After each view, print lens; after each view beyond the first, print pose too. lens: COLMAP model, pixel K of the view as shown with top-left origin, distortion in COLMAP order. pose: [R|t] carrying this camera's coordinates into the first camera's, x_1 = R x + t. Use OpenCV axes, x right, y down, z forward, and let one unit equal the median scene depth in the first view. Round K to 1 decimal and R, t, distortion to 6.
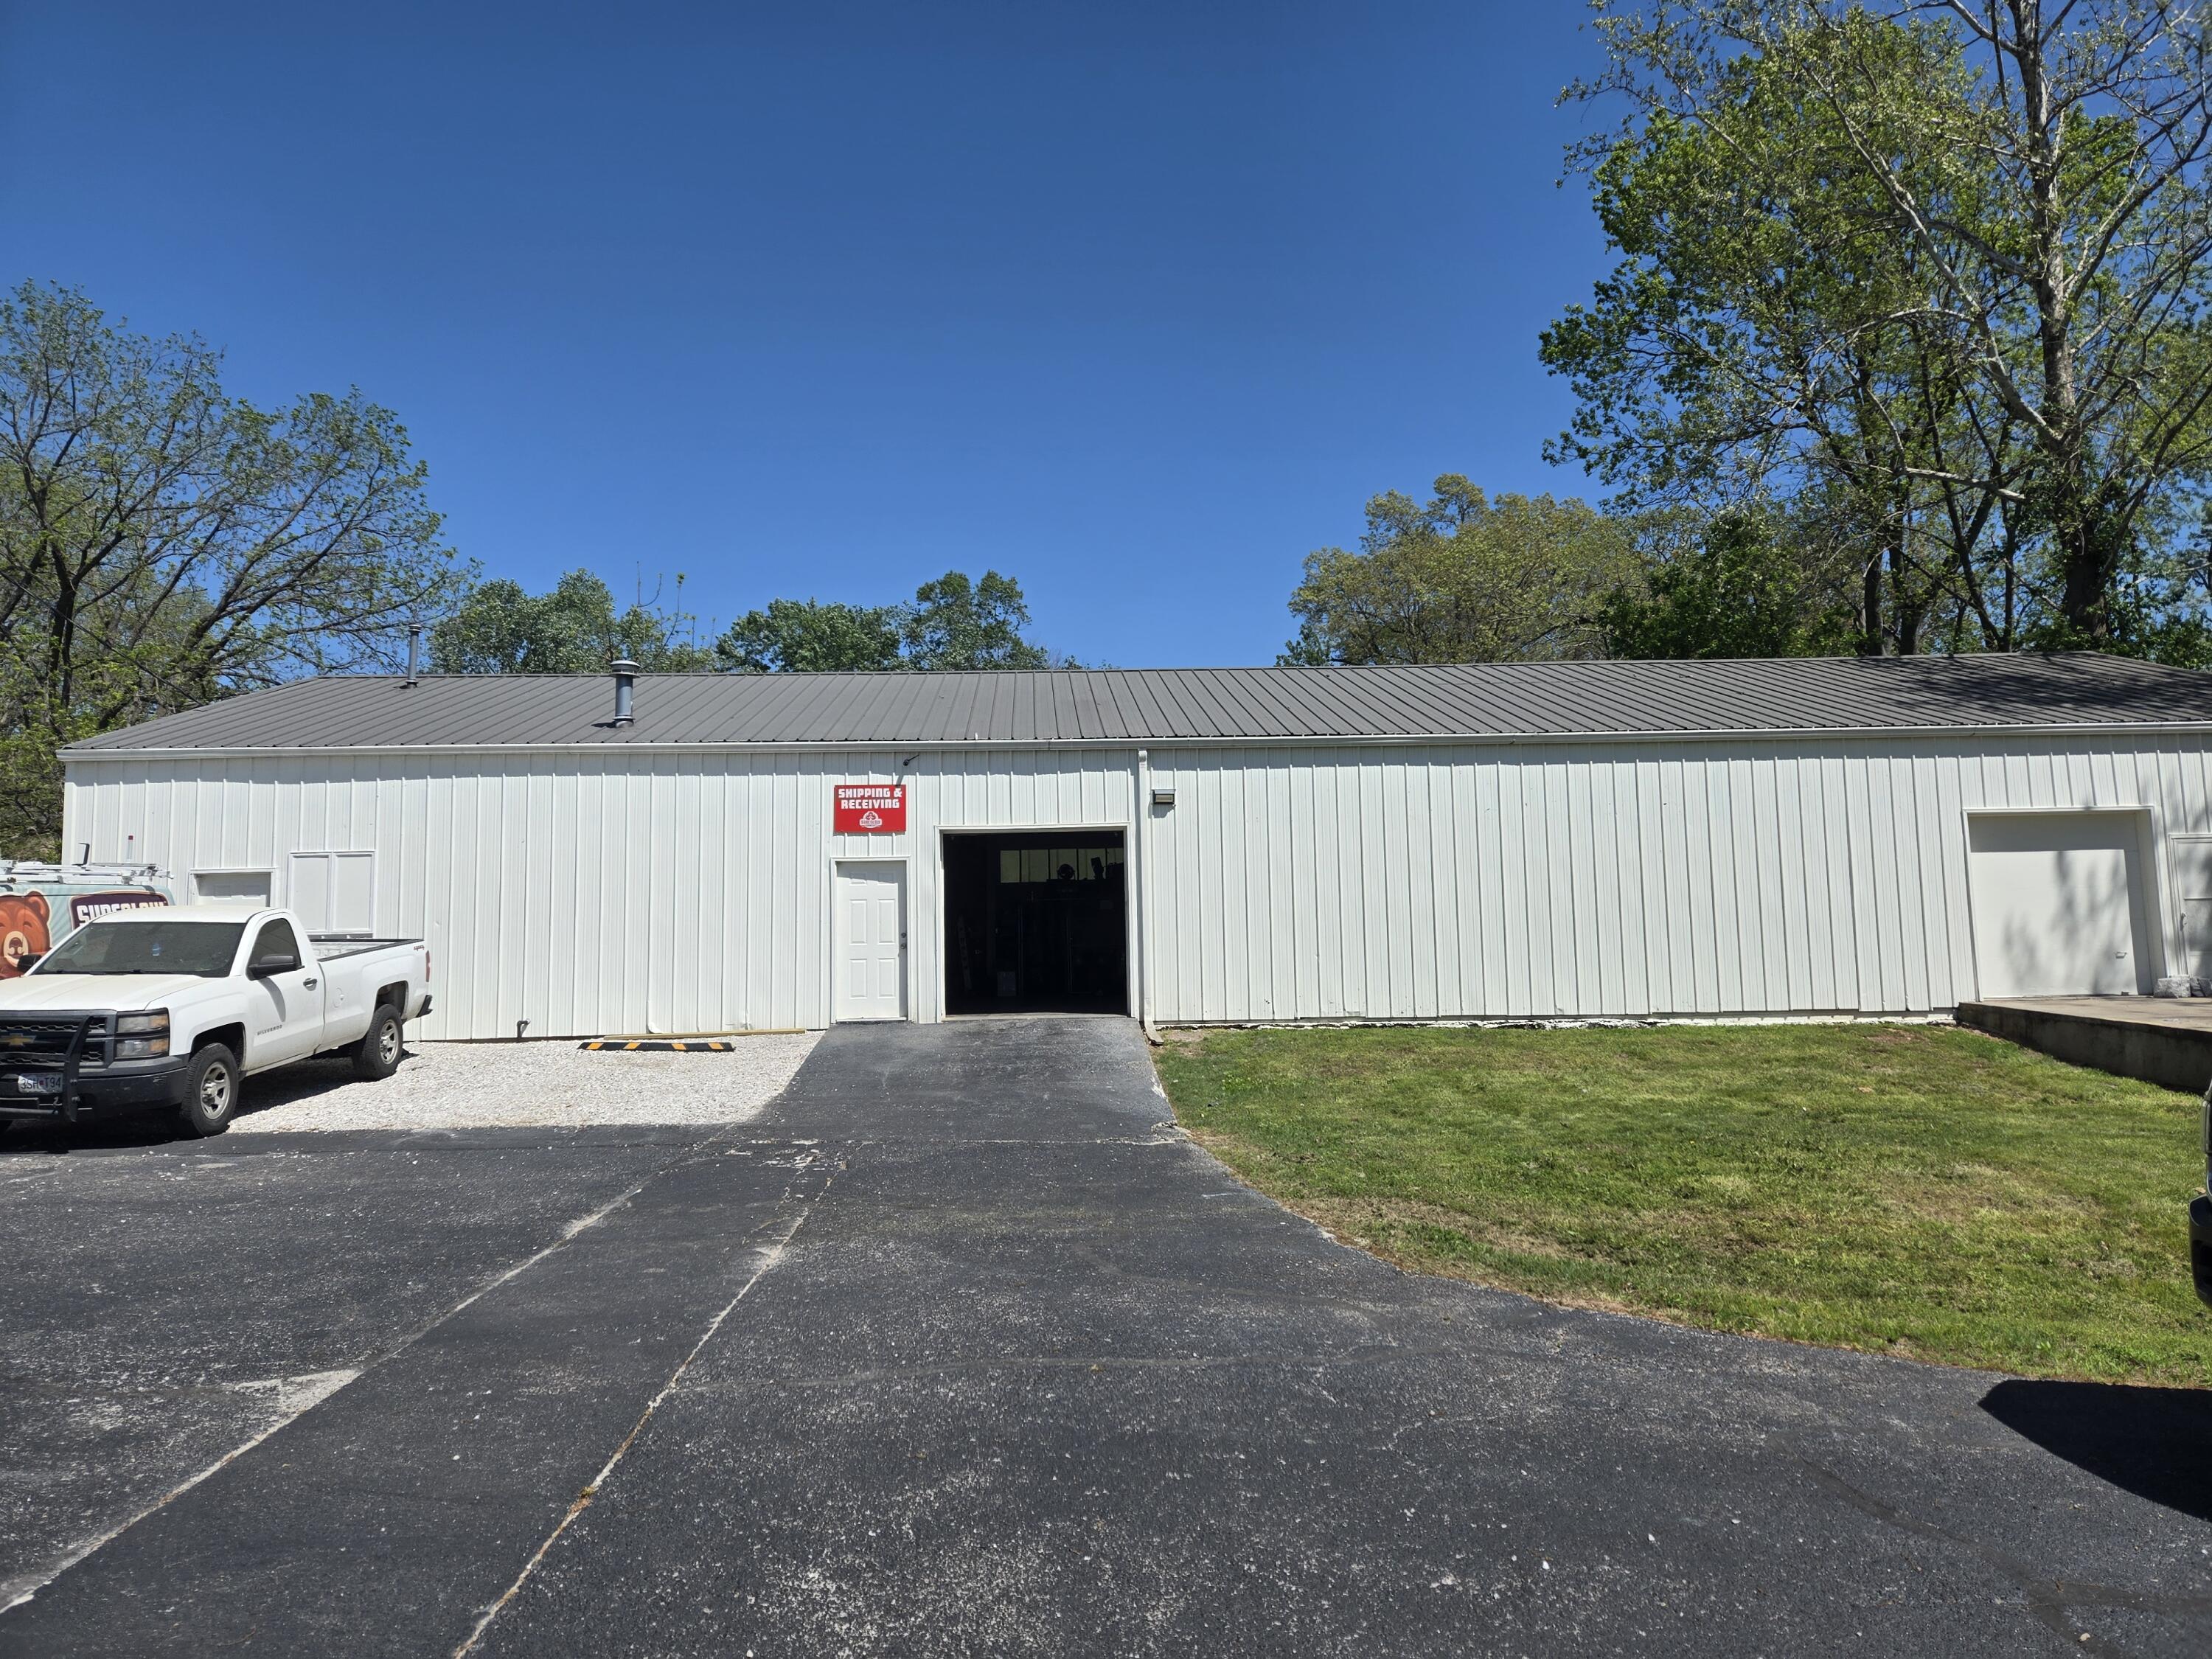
lens RADIAL K [[1451.0, 0, 1103.3], [0, 1451.0, 789.5], [0, 0, 1]] dist [0.067058, -0.048164]
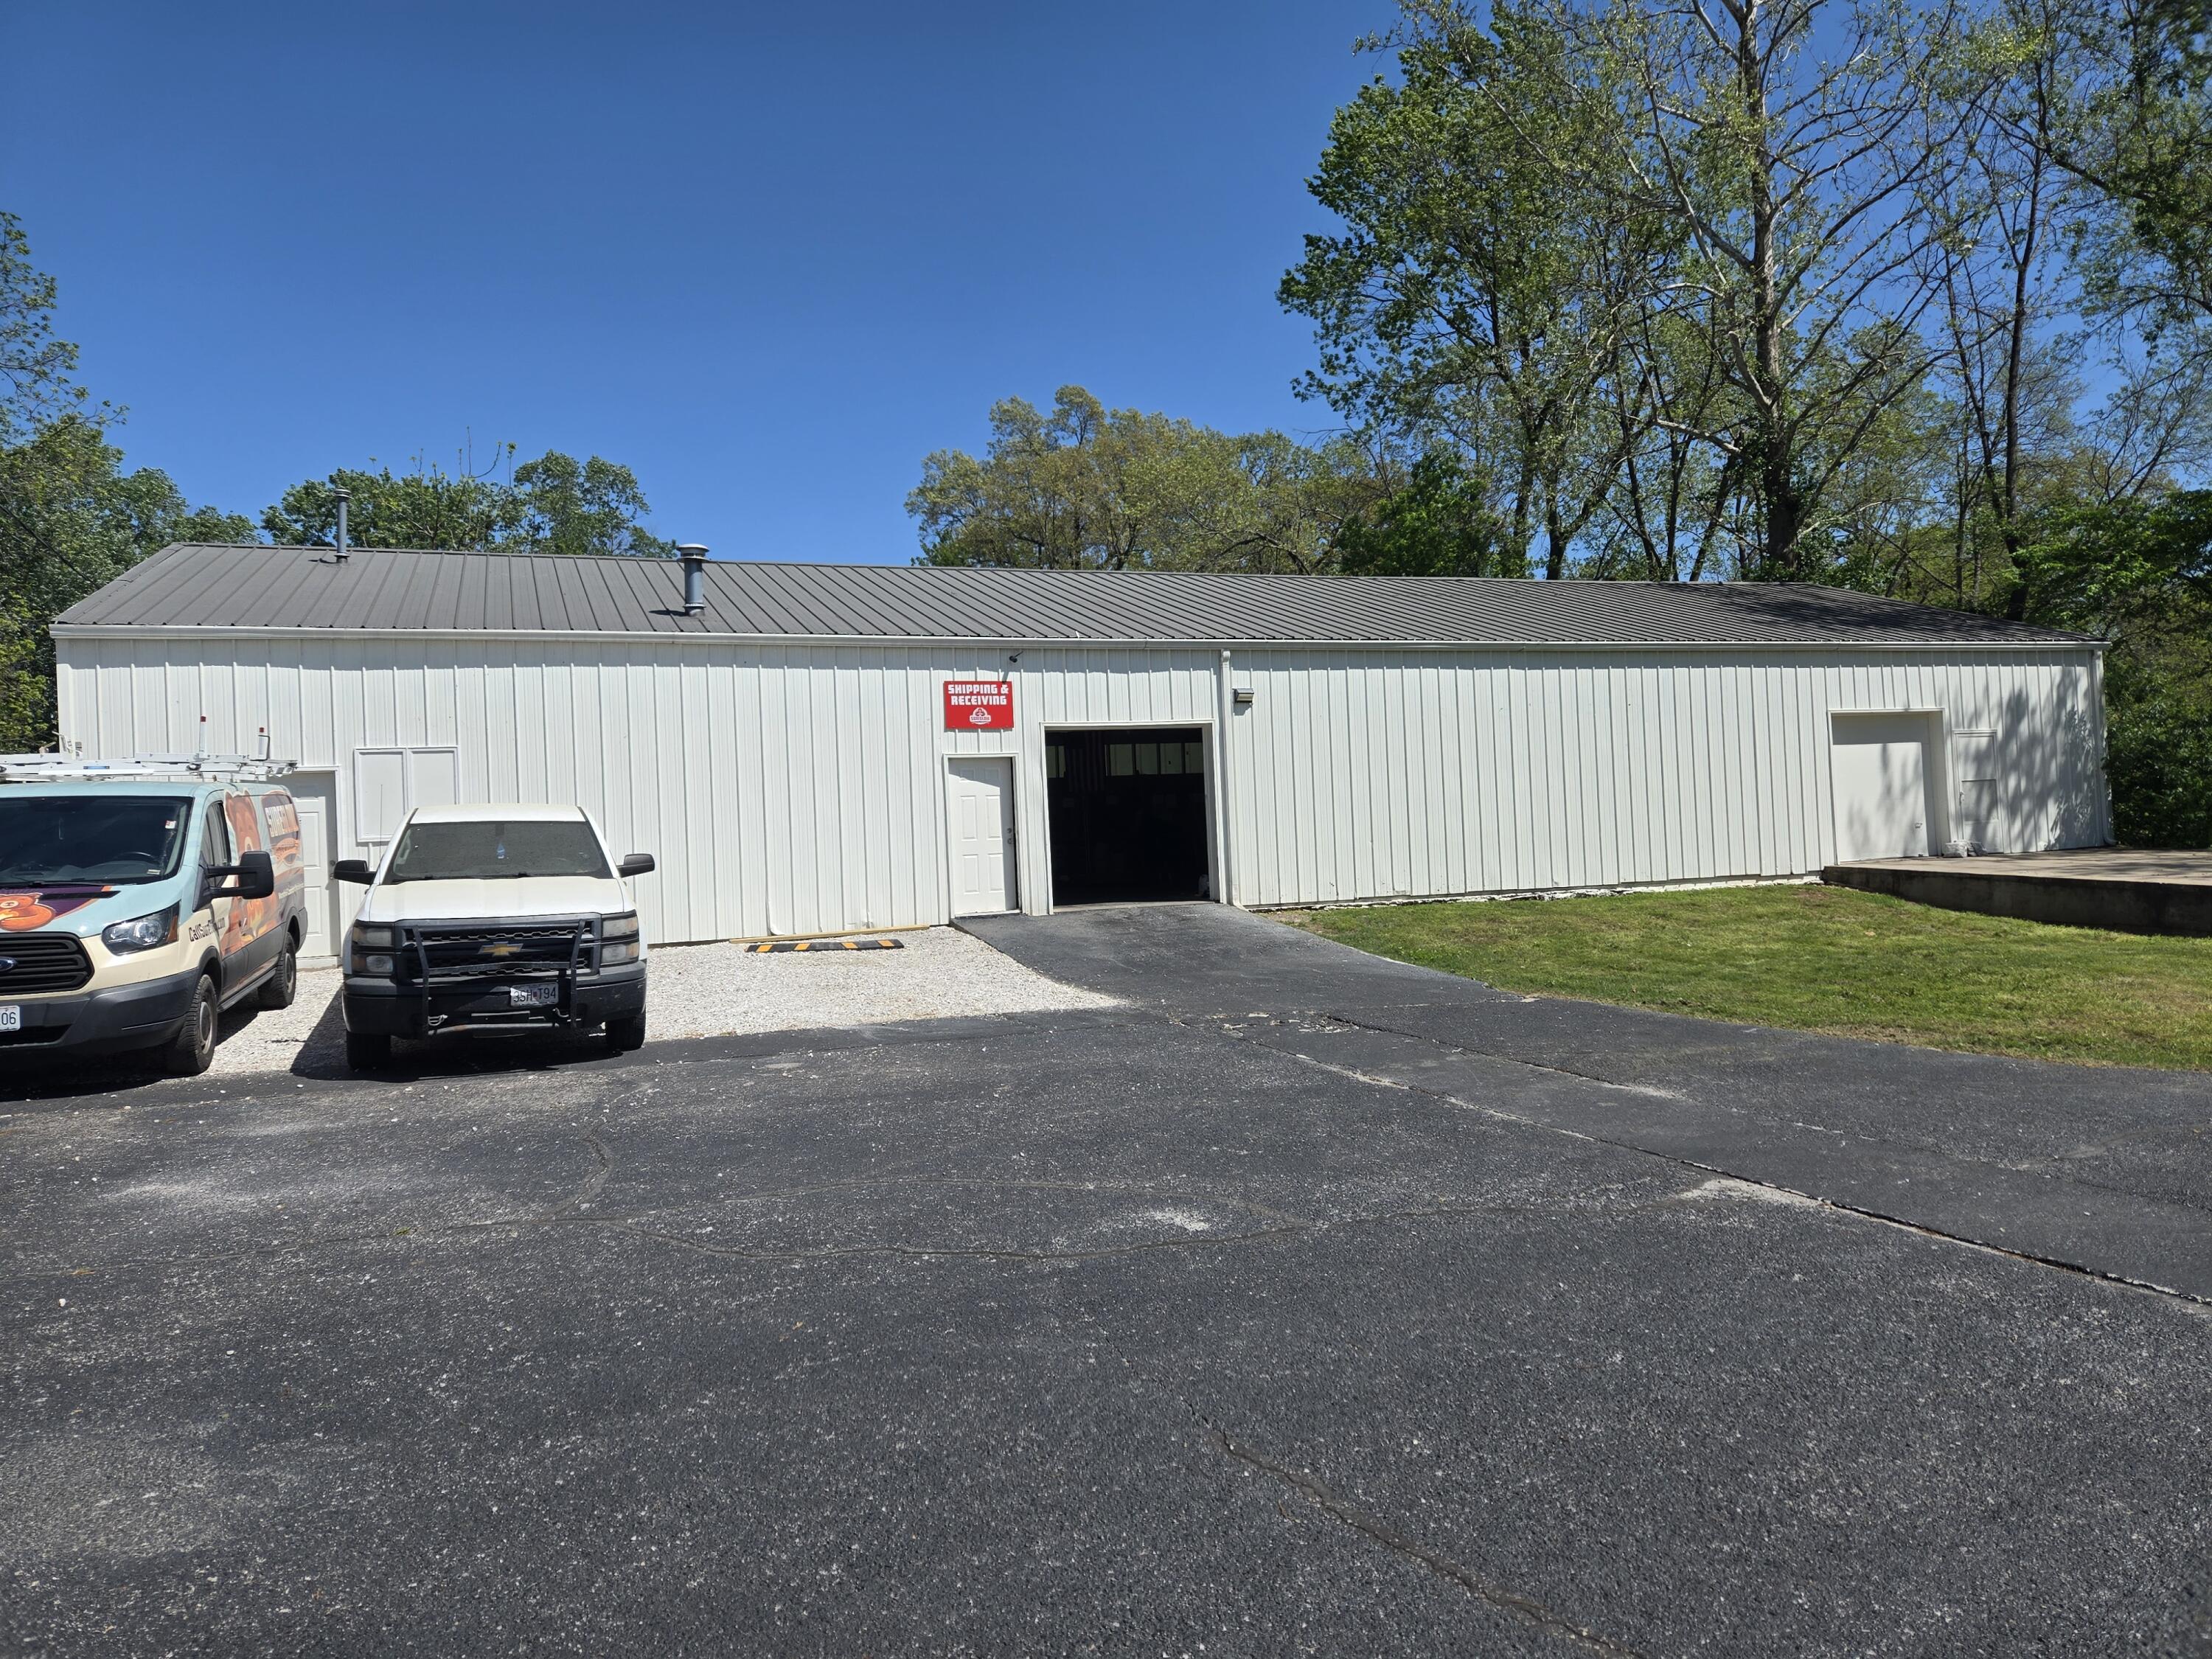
lens RADIAL K [[1451.0, 0, 1103.3], [0, 1451.0, 789.5], [0, 0, 1]] dist [0.067058, -0.048164]
pose [[0.950763, -0.011985, 0.309689, -0.383430], [-0.008419, 0.997884, 0.064465, 0.006047], [-0.309806, -0.063898, 0.948650, 0.023949]]
